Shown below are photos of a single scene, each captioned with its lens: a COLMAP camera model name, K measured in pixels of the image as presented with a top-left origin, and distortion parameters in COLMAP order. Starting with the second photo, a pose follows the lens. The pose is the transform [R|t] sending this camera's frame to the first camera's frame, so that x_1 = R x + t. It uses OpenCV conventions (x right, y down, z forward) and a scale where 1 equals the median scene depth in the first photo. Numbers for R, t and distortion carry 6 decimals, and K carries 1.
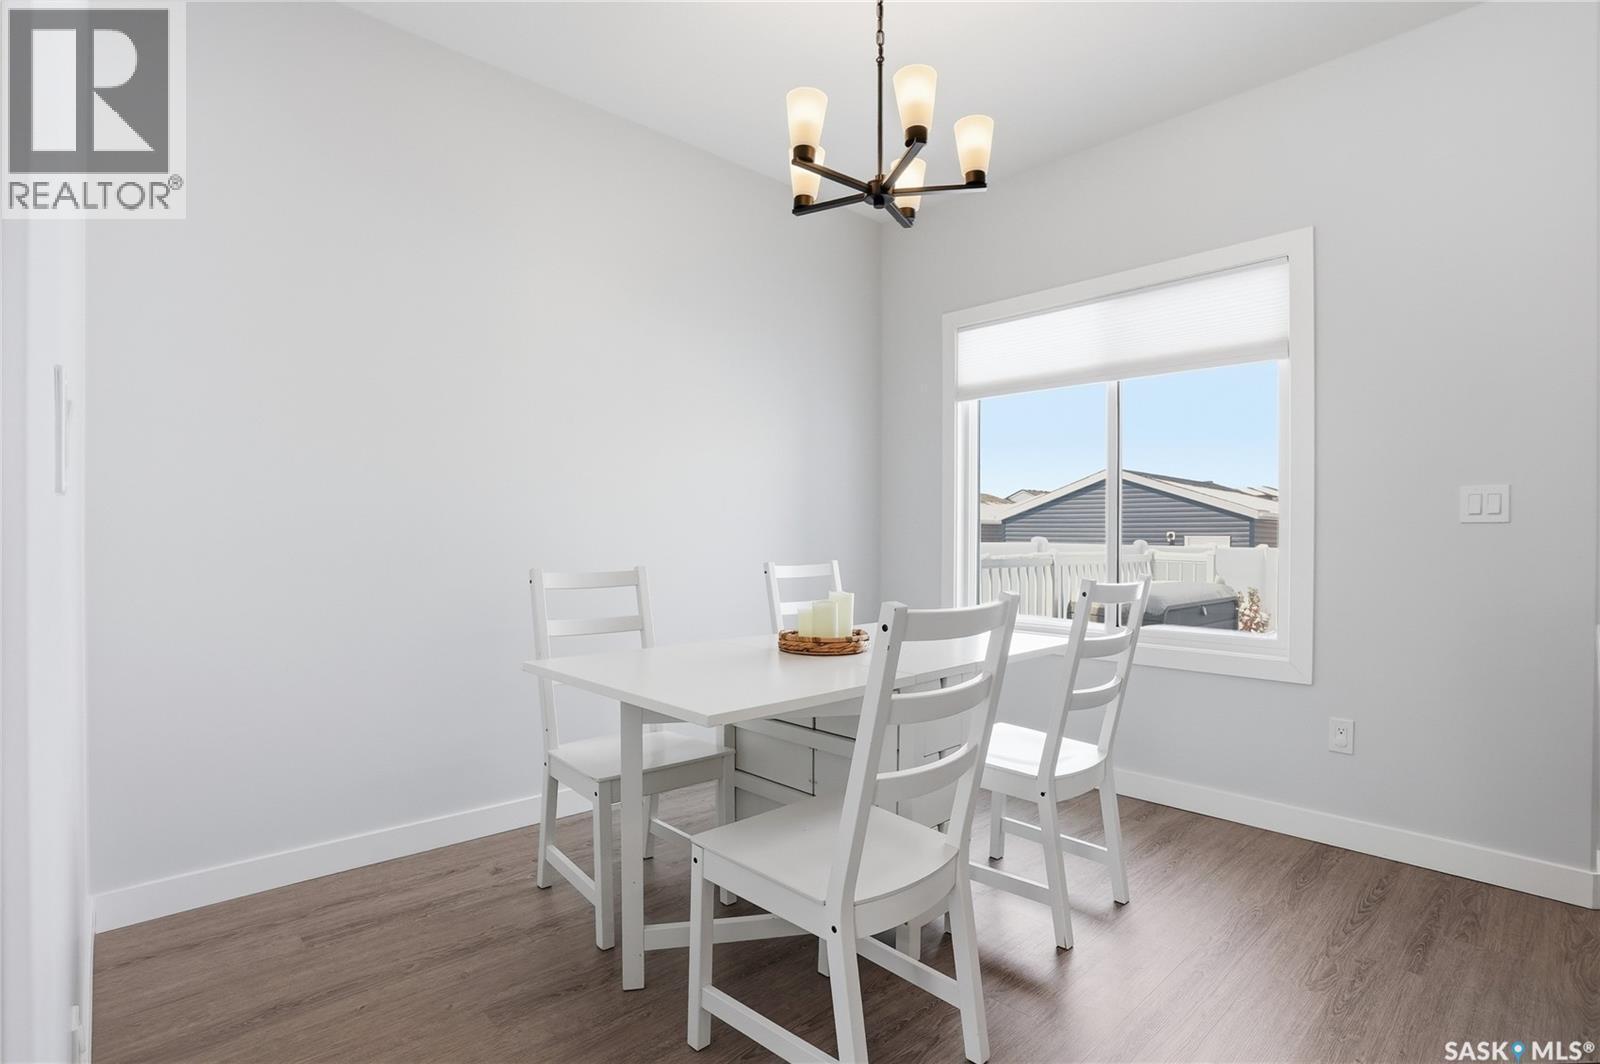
lens RADIAL K [[778.9, 0, 799.2], [0, 778.9, 548.7], [0, 0, 1]] dist [-0.066543, 0.029035]
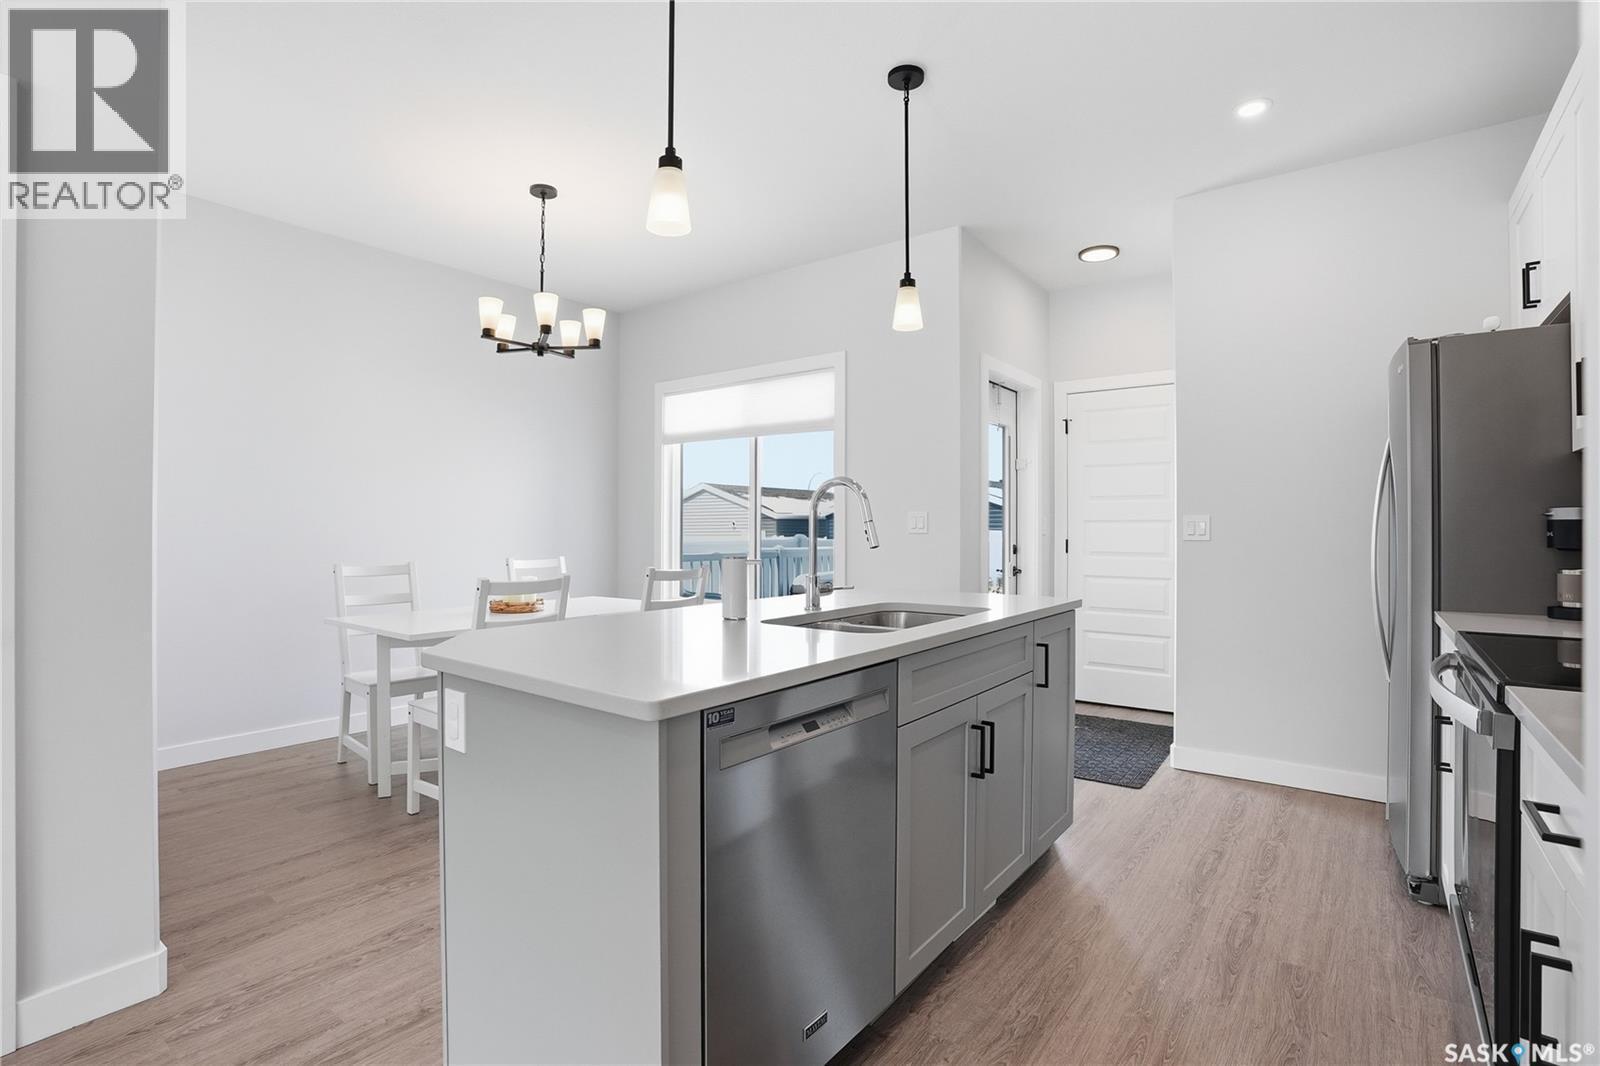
lens RADIAL K [[762.6, 0, 800.0], [0, 762.6, 533.0], [0, 0, 1]] dist [-0.067881, 0.029736]
pose [[0.986090, -0.001305, 0.166205, 0.337099], [0.002798, 0.999958, -0.008752, -0.020645], [-0.166186, 0.009096, 0.986052, -0.665358]]
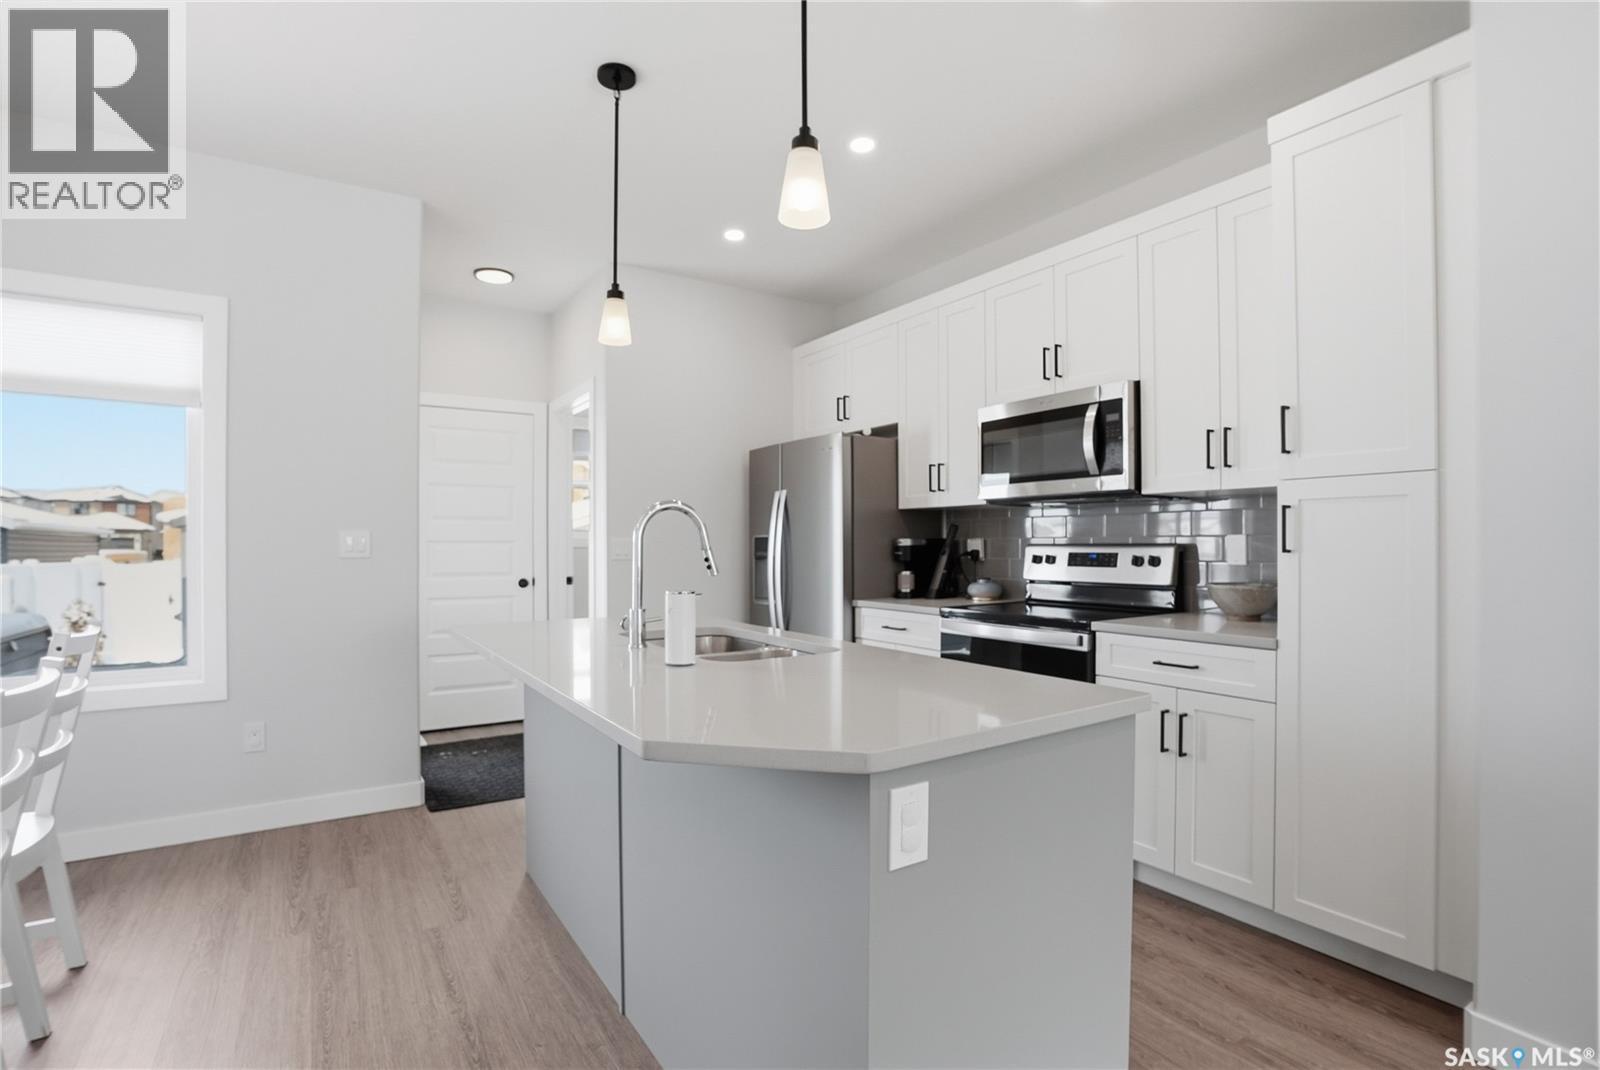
lens RADIAL K [[749.9, 0, 797.8], [0, 749.9, 550.3], [0, 0, 1]] dist [-0.068197, 0.027211]
pose [[0.168317, -0.008158, 0.985699, -0.277372], [0.014657, 0.999876, 0.005772, -0.042898], [-0.985624, 0.013476, 0.168416, -0.039213]]
